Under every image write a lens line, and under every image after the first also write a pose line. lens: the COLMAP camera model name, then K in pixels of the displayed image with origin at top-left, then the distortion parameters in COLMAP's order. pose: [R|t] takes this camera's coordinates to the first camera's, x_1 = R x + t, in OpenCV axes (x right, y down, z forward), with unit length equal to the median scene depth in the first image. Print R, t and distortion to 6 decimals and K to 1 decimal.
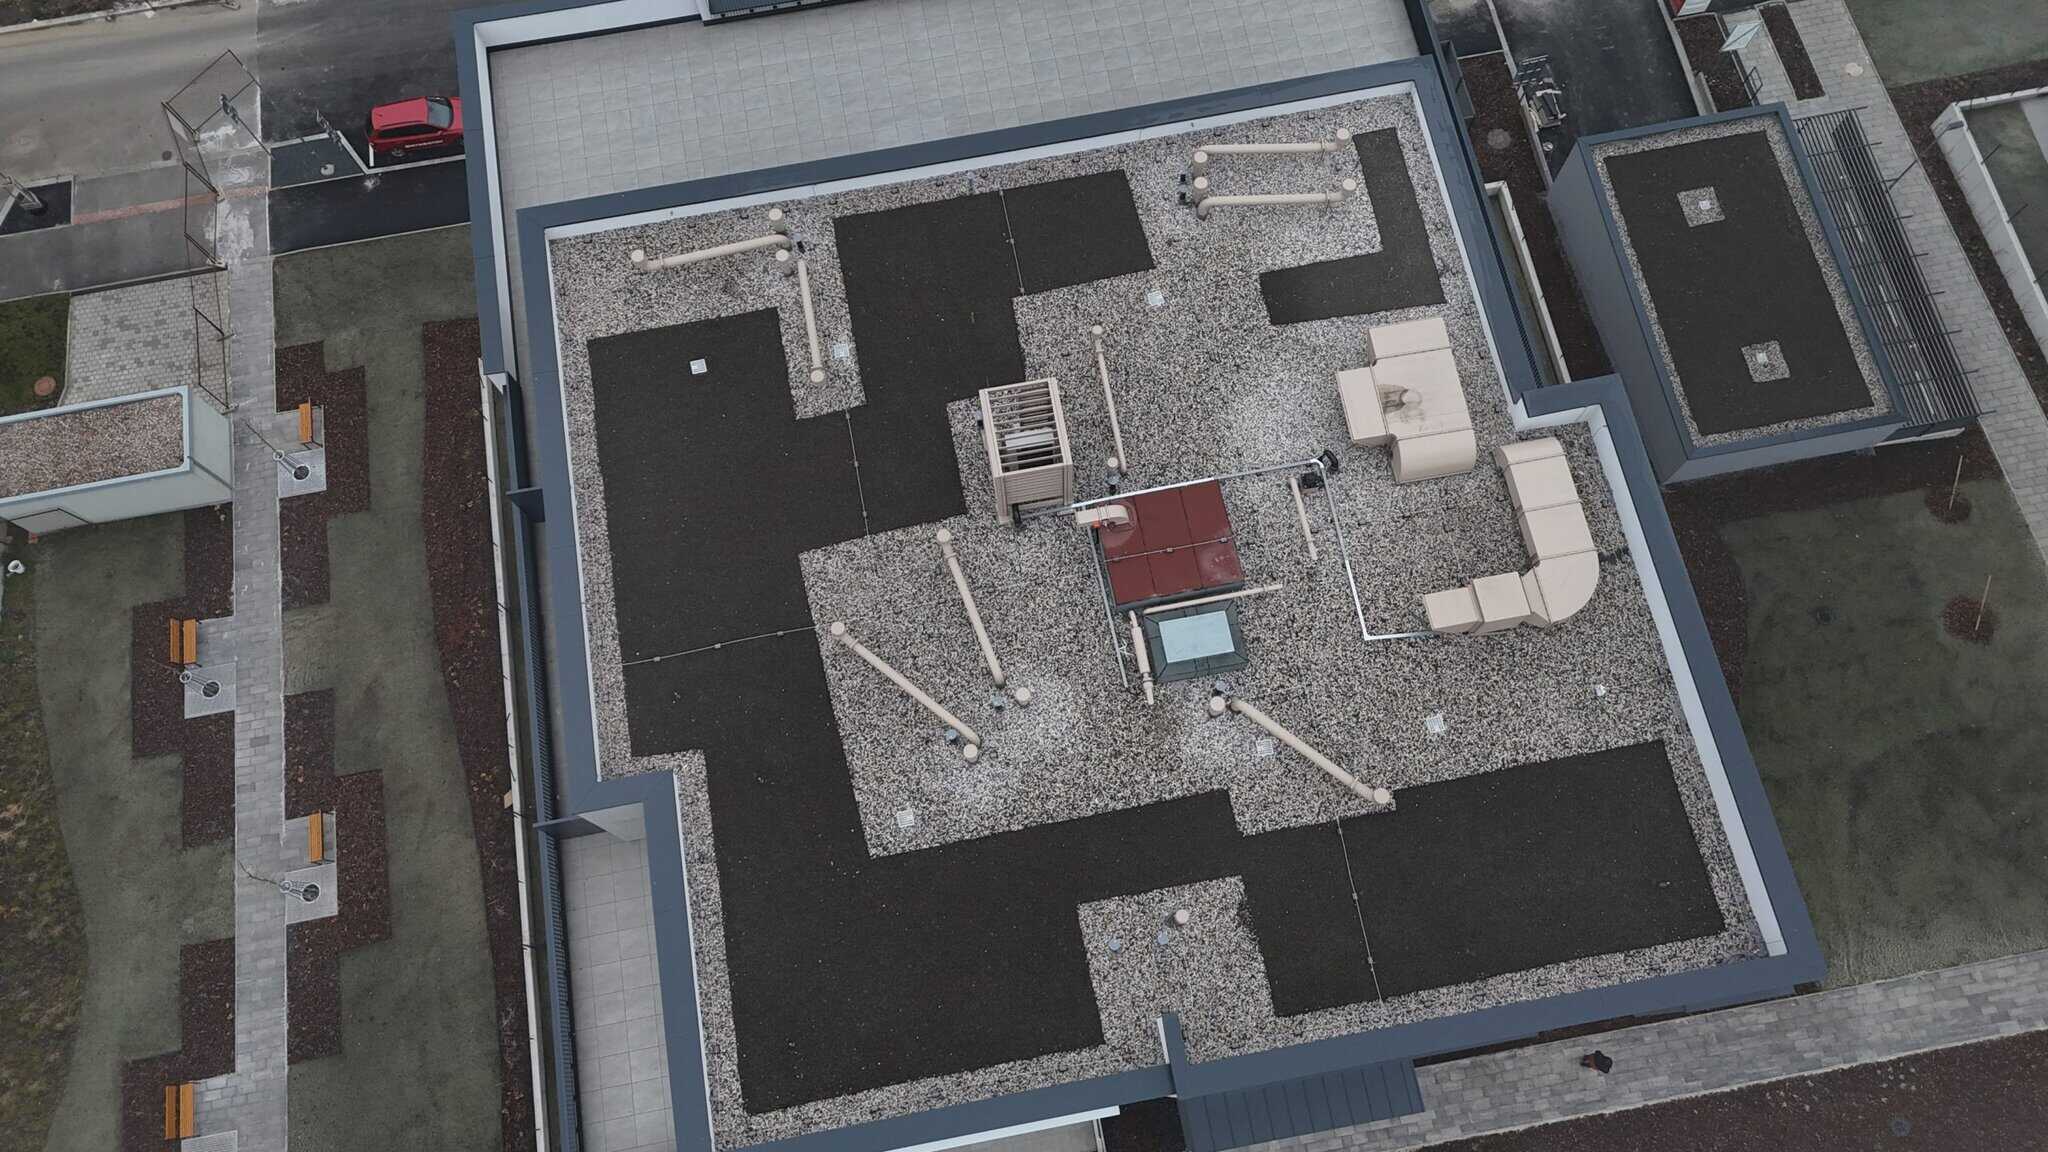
lens RADIAL K [[1495.9, 0, 1027.2], [0, 1495.9, 579.5], [0, 0, 1]] dist [0.092287, -0.092407]
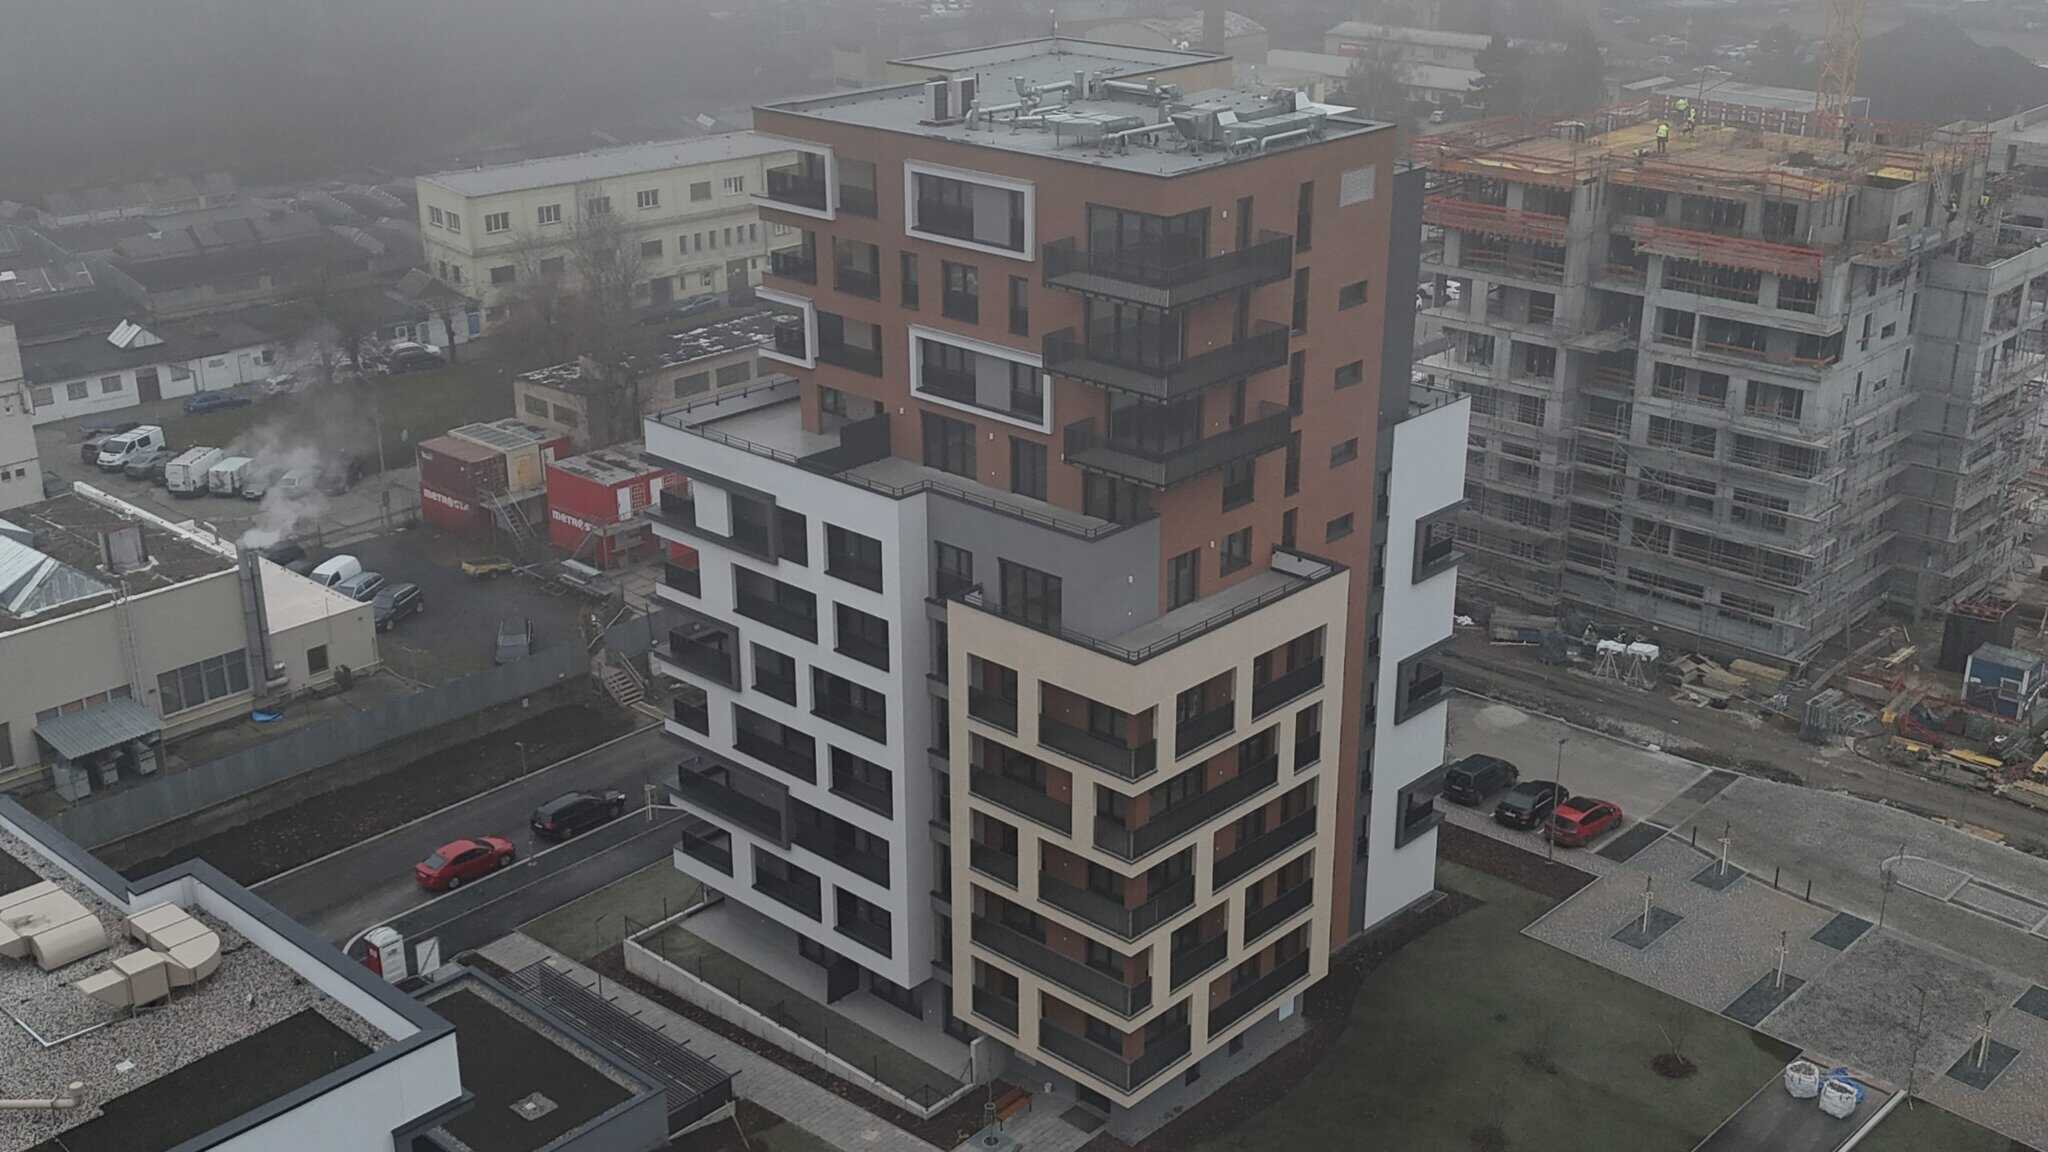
lens RADIAL K [[2163.7, 0, 1026.1], [0, 2163.7, 579.9], [0, 0, 1]] dist [0.155099, -0.338186]
pose [[0.802090, -0.200948, 0.562380, -0.037043], [0.562112, 0.572076, -0.597294, 0.803584], [-0.201699, 0.795204, 0.571812, -0.271184]]
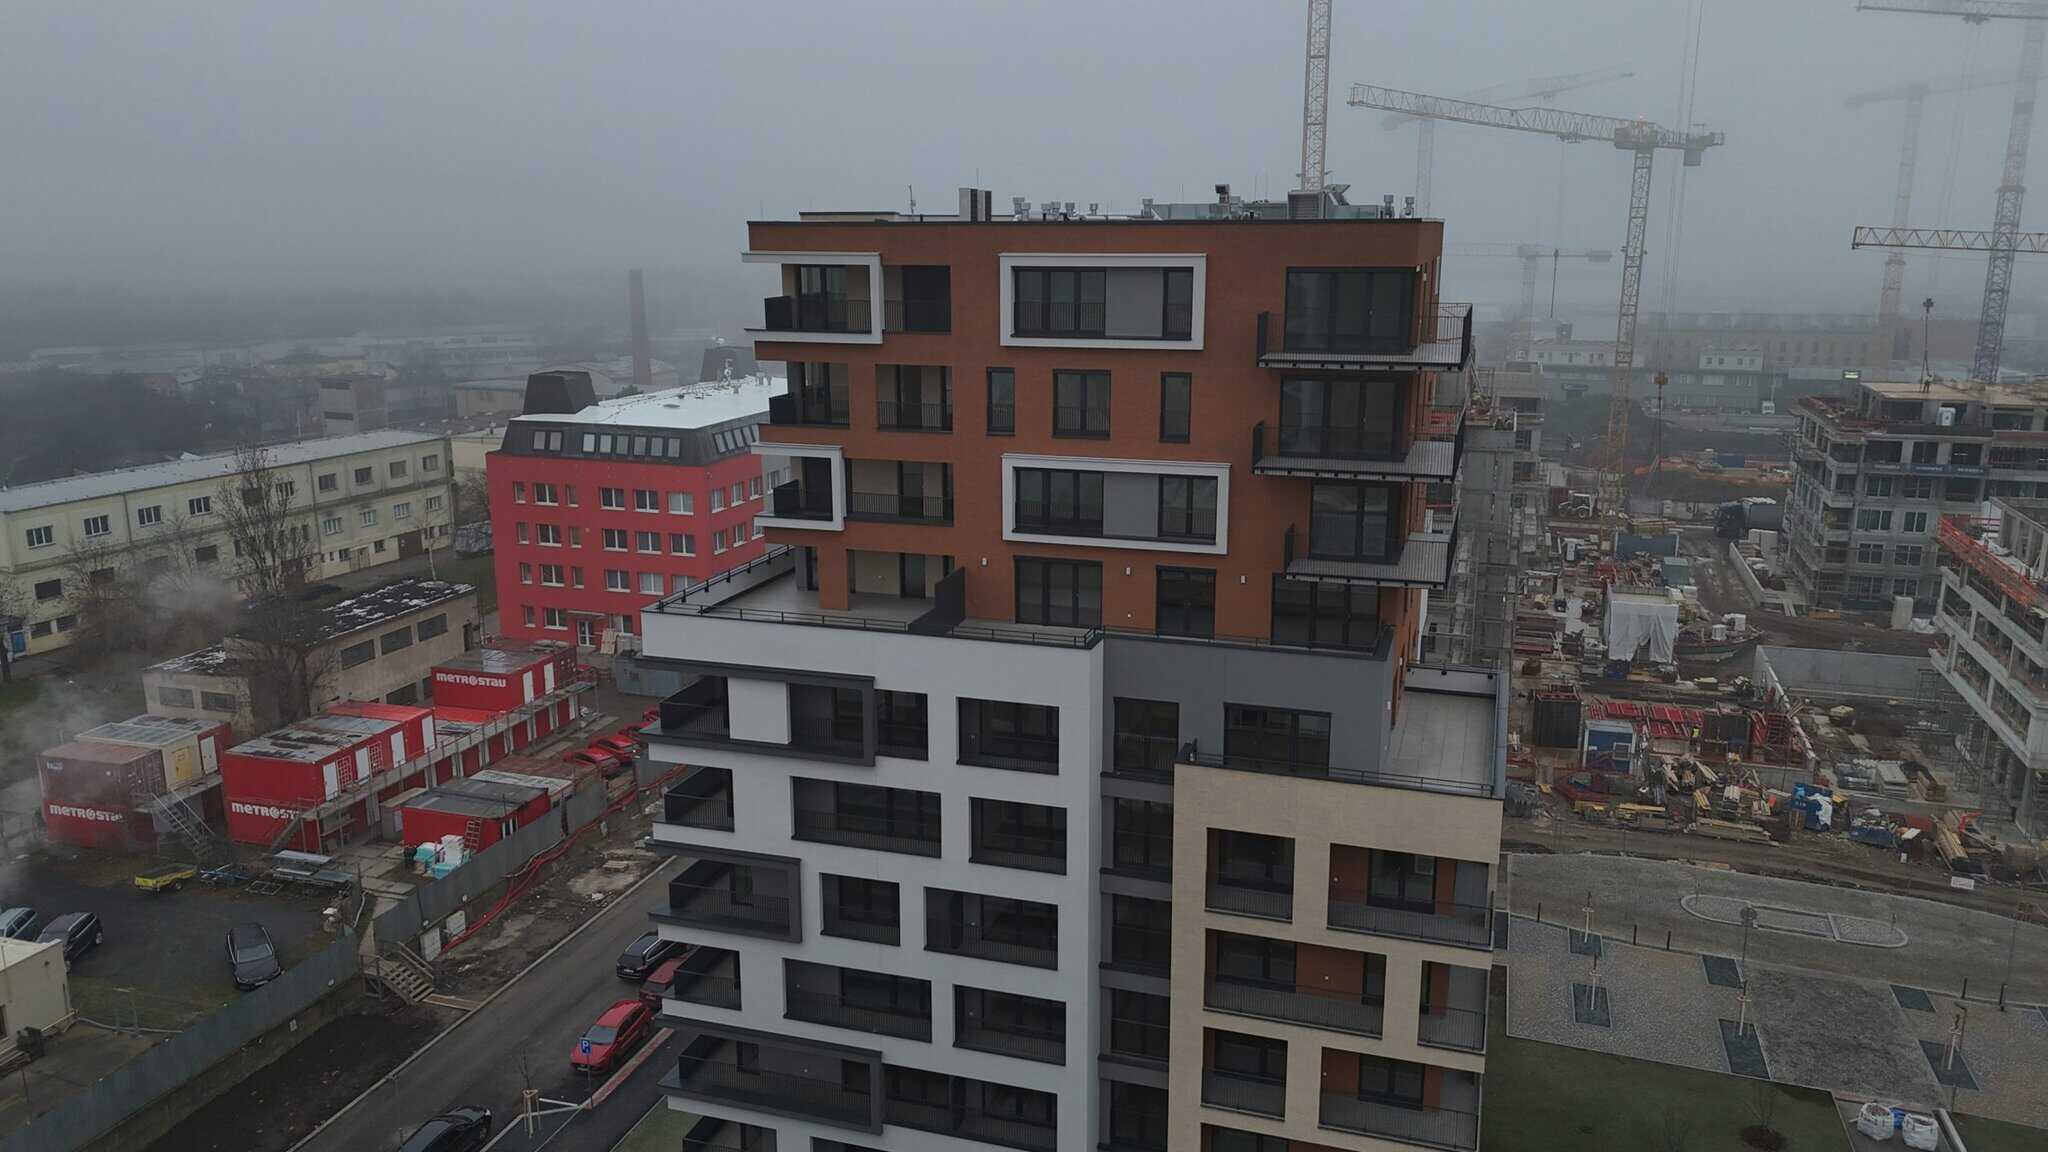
lens RADIAL K [[1499.5, 0, 1027.1], [0, 1499.5, 577.7], [0, 0, 1]] dist [0.083137, -0.079118]
pose [[0.472147, -0.181773, 0.862575, 0.029341], [0.833627, 0.410209, -0.369858, 0.040428], [-0.286606, 0.893693, 0.345210, 0.283393]]
